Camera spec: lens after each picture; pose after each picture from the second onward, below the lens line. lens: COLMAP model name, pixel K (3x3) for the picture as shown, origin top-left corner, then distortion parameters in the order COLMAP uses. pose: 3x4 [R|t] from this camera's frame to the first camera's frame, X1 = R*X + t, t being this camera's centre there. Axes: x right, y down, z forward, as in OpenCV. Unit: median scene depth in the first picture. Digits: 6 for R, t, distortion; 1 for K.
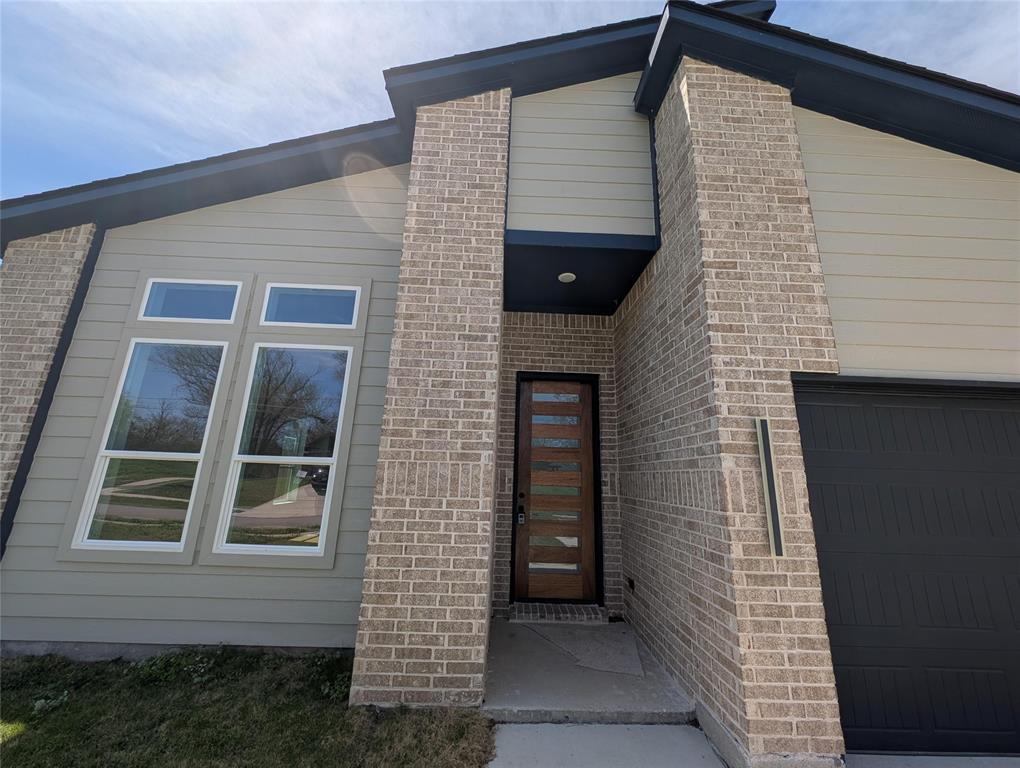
lens RADIAL K [[386.6, 0, 510.0], [0, 386.6, 383.4], [0, 0, 1]] dist [0.003032, -0.000621]
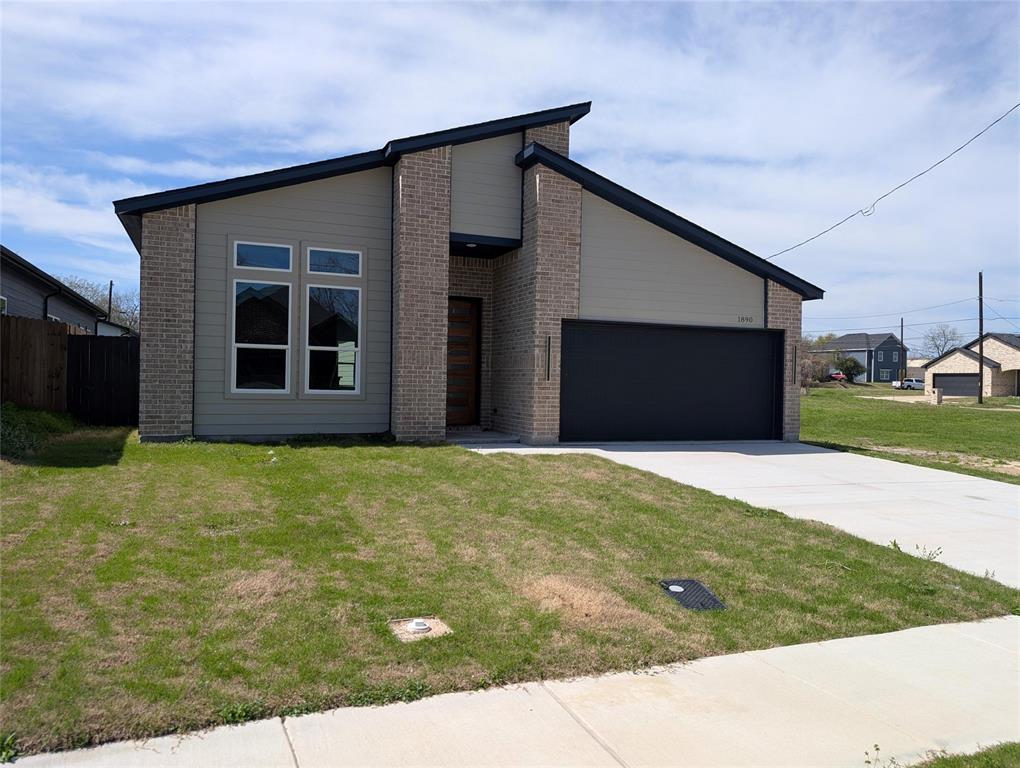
lens RADIAL K [[719.4, 0, 509.2], [0, 719.4, 383.8], [0, 0, 1]] dist [-0.008876, -0.002098]
pose [[0.933872, -0.013738, 0.357343, -1.132289], [-0.074774, 0.969671, 0.232694, -0.578689], [-0.349702, -0.244026, 0.904522, -2.811226]]
